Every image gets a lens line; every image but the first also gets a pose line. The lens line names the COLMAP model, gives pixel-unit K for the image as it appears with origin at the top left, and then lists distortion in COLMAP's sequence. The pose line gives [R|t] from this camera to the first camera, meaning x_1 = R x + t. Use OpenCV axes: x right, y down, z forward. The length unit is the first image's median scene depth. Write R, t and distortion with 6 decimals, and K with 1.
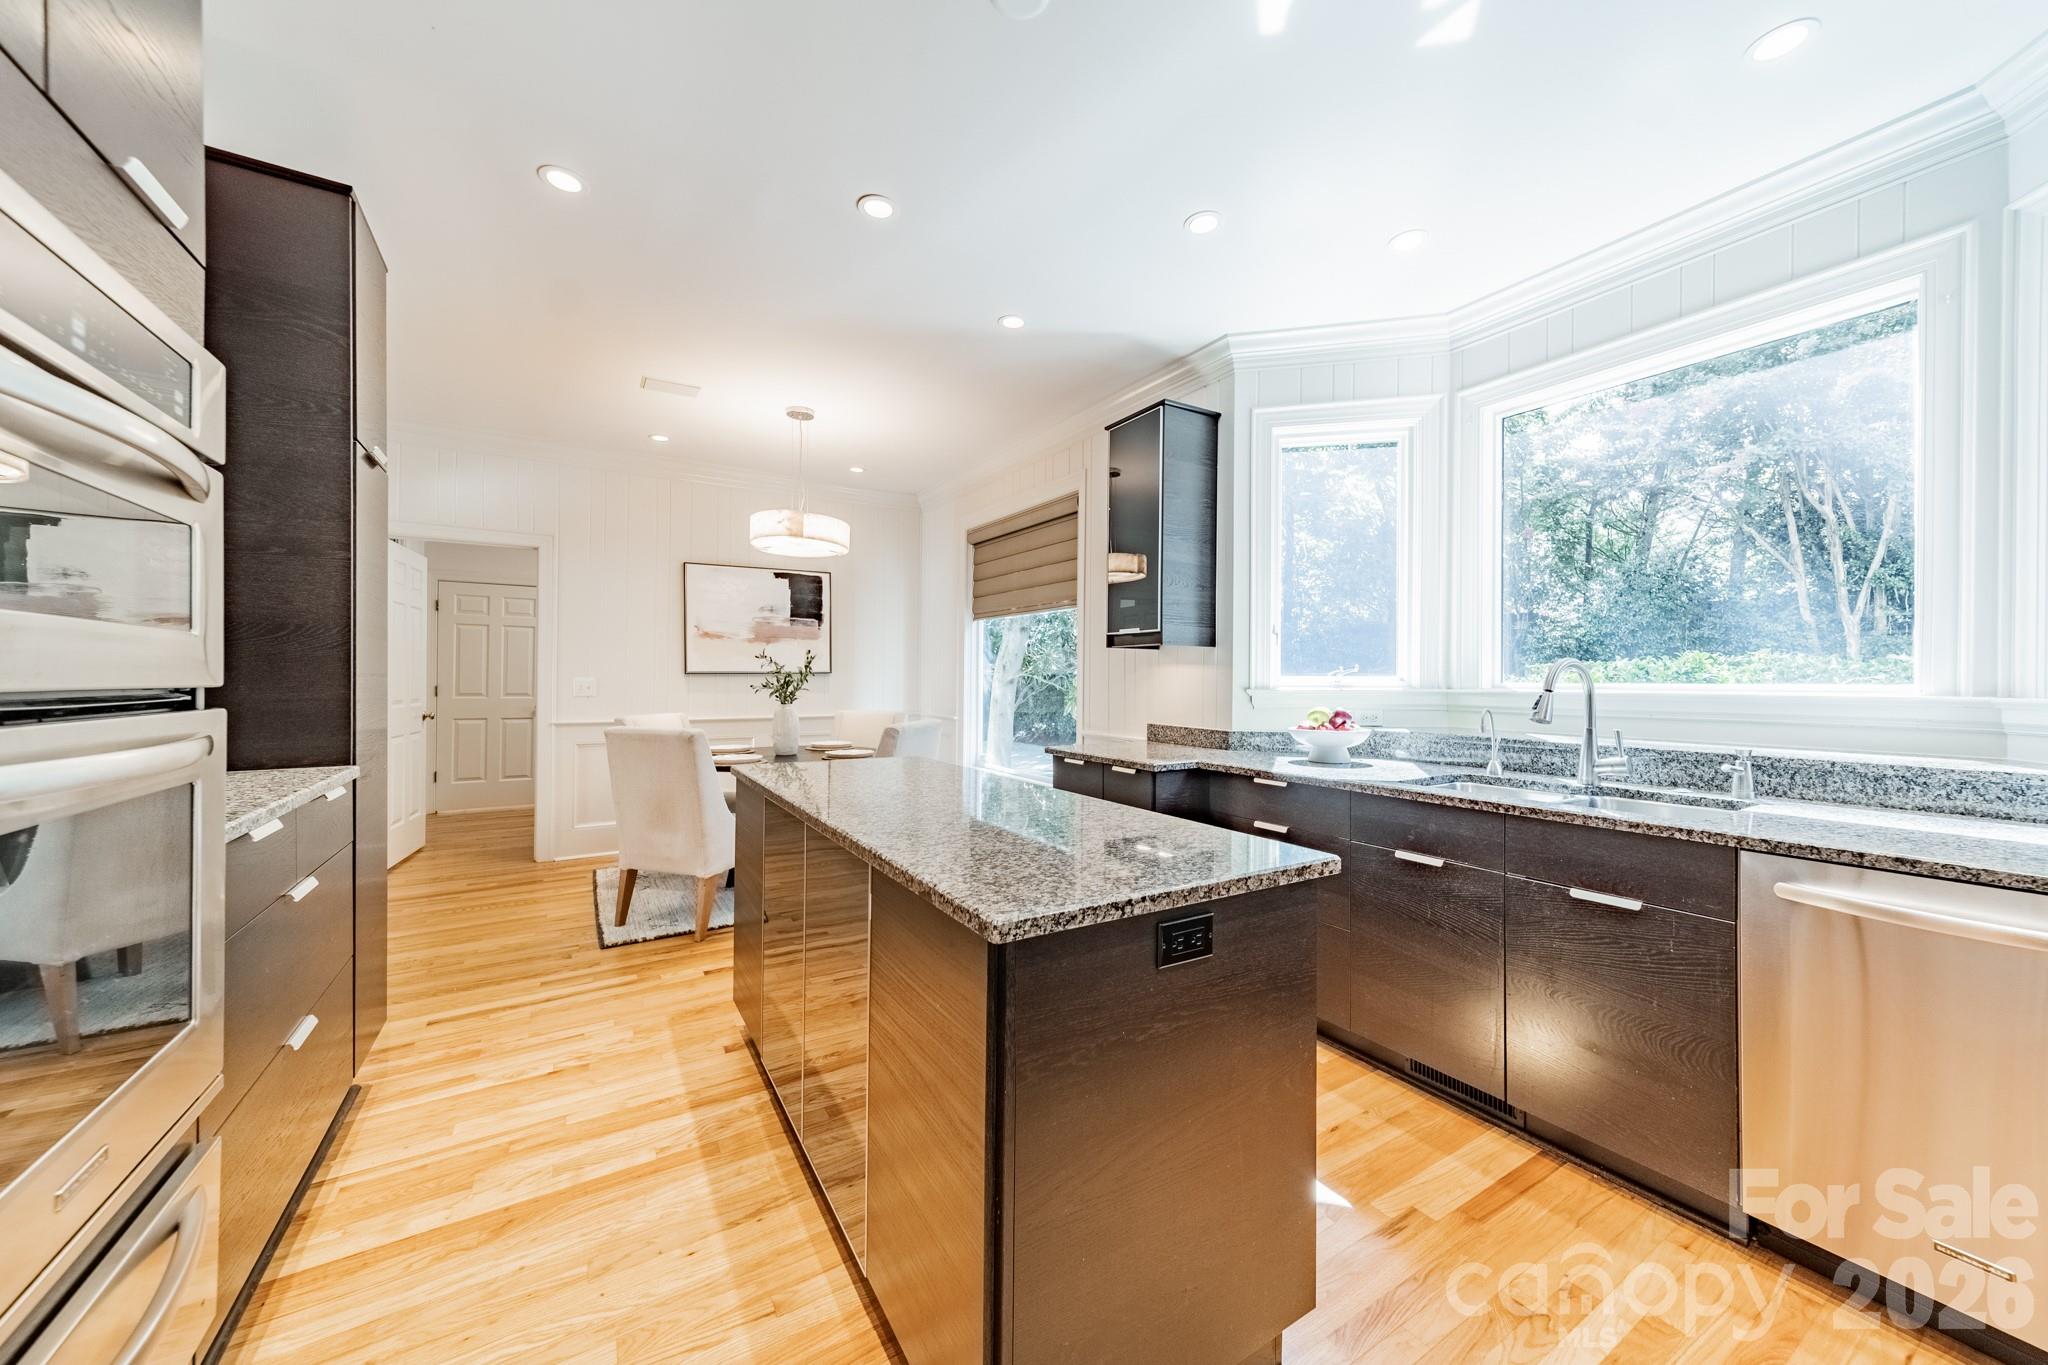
lens RADIAL K [[730.3, 0, 1030.3], [0, 730.3, 673.3], [0, 0, 1]] dist [0.009781, -0.000474]
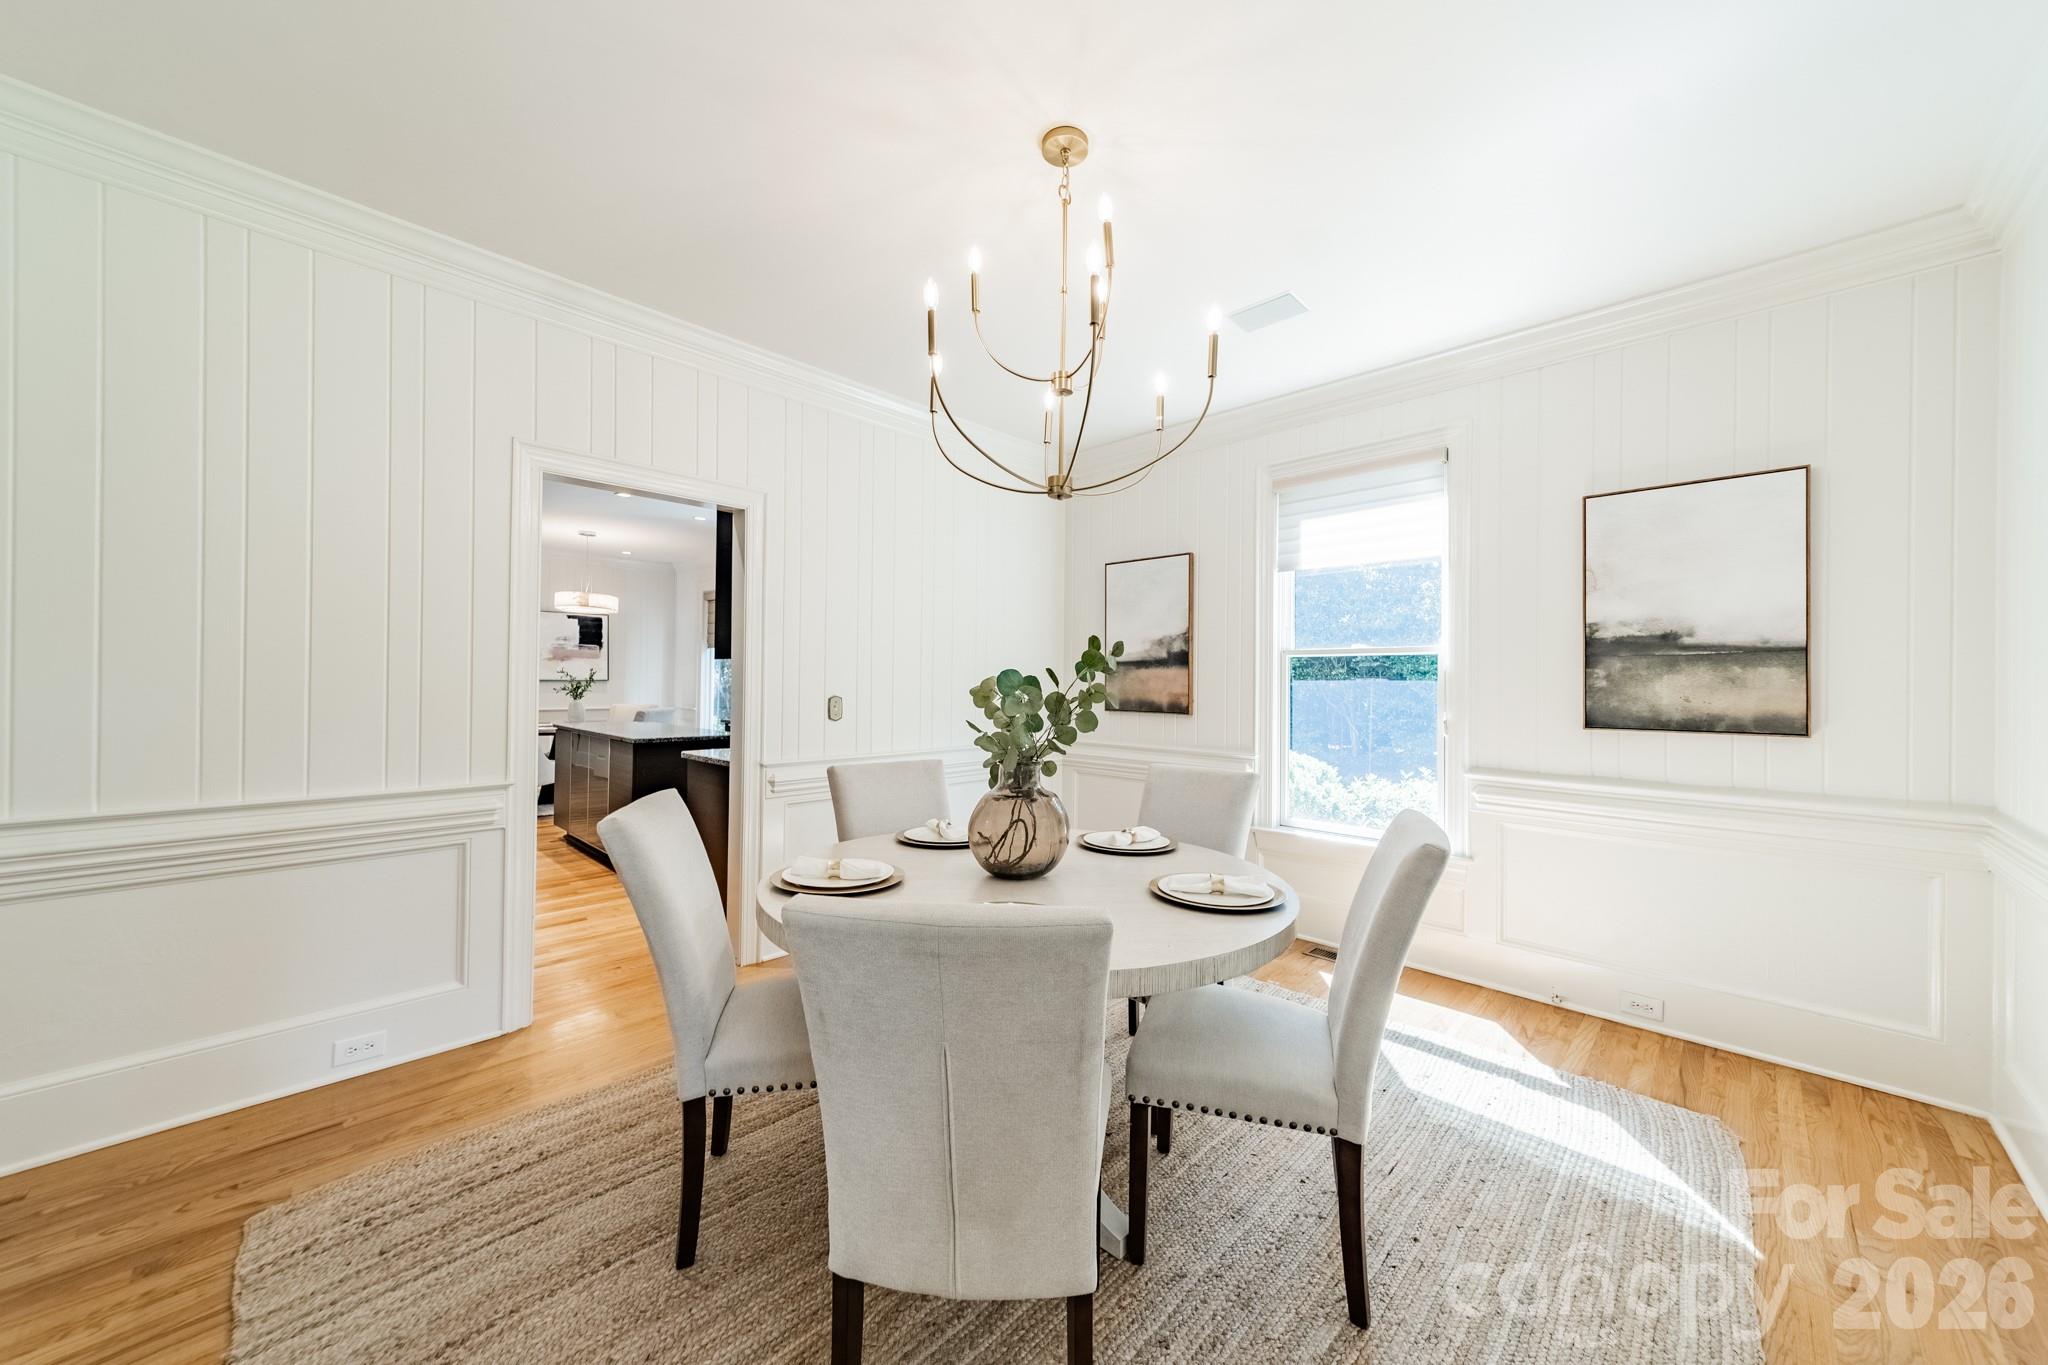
lens RADIAL K [[730.3, 0, 1017.3], [0, 730.3, 676.8], [0, 0, 1]] dist [0.009781, -0.000474]
pose [[0.973645, 0.003696, 0.228038, 0.240807], [-0.003785, 0.999993, -0.000045, -0.012364], [-0.228037, -0.000820, 0.973652, -0.784978]]
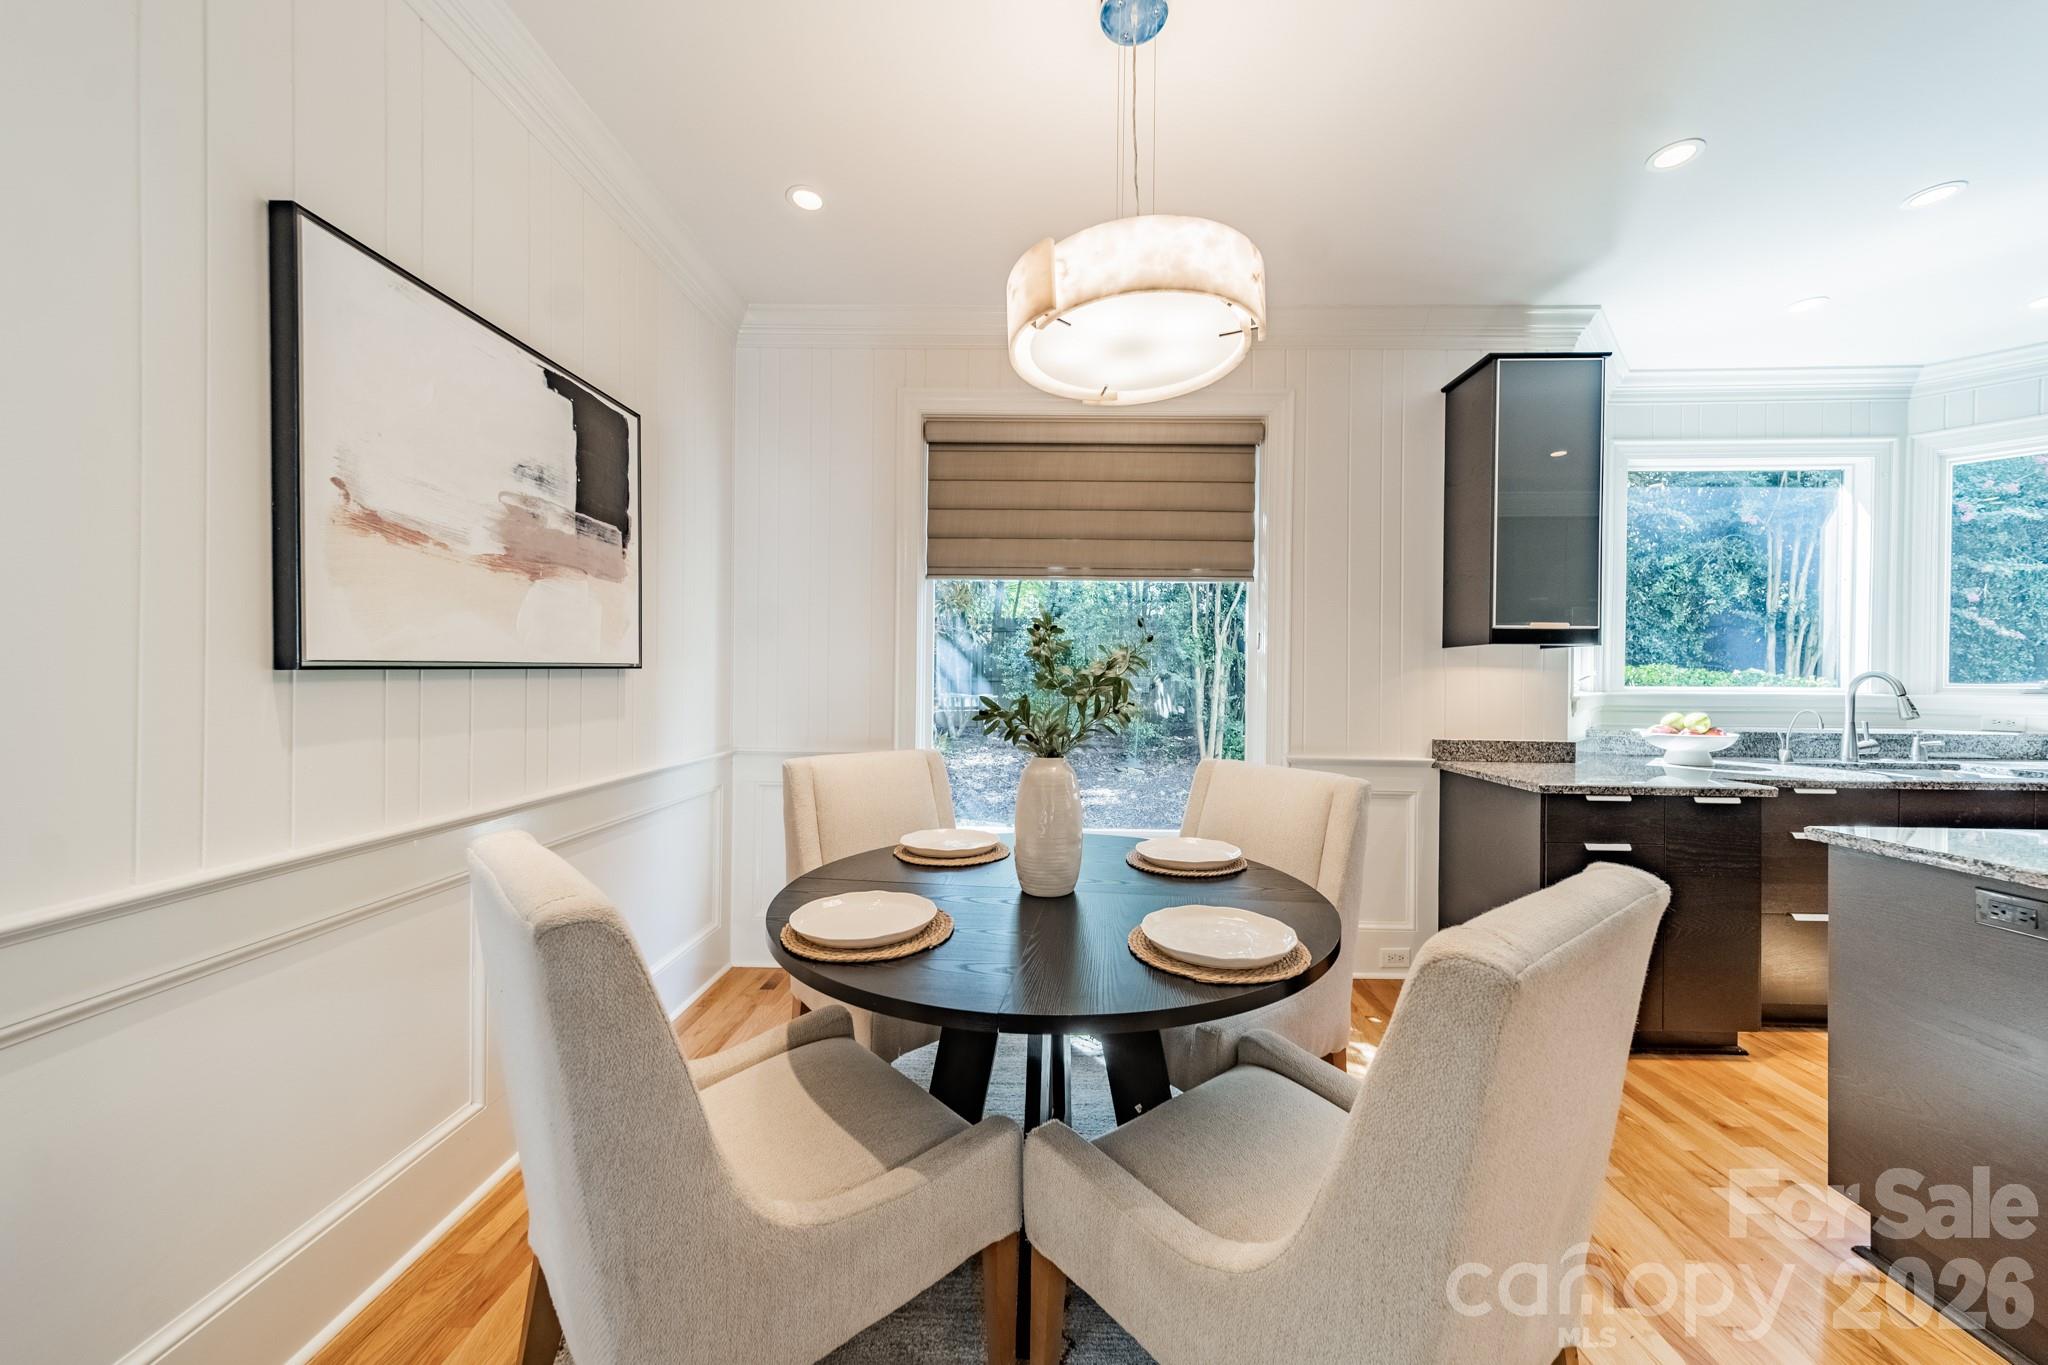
lens RADIAL K [[730.3, 0, 1040.3], [0, 730.3, 674.6], [0, 0, 1]] dist [0.009781, -0.000474]
pose [[0.548132, 0.000720, 0.836392, -0.564895], [-0.011606, 0.999910, 0.006745, -0.002303], [-0.836312, -0.013404, 0.548091, 0.690995]]
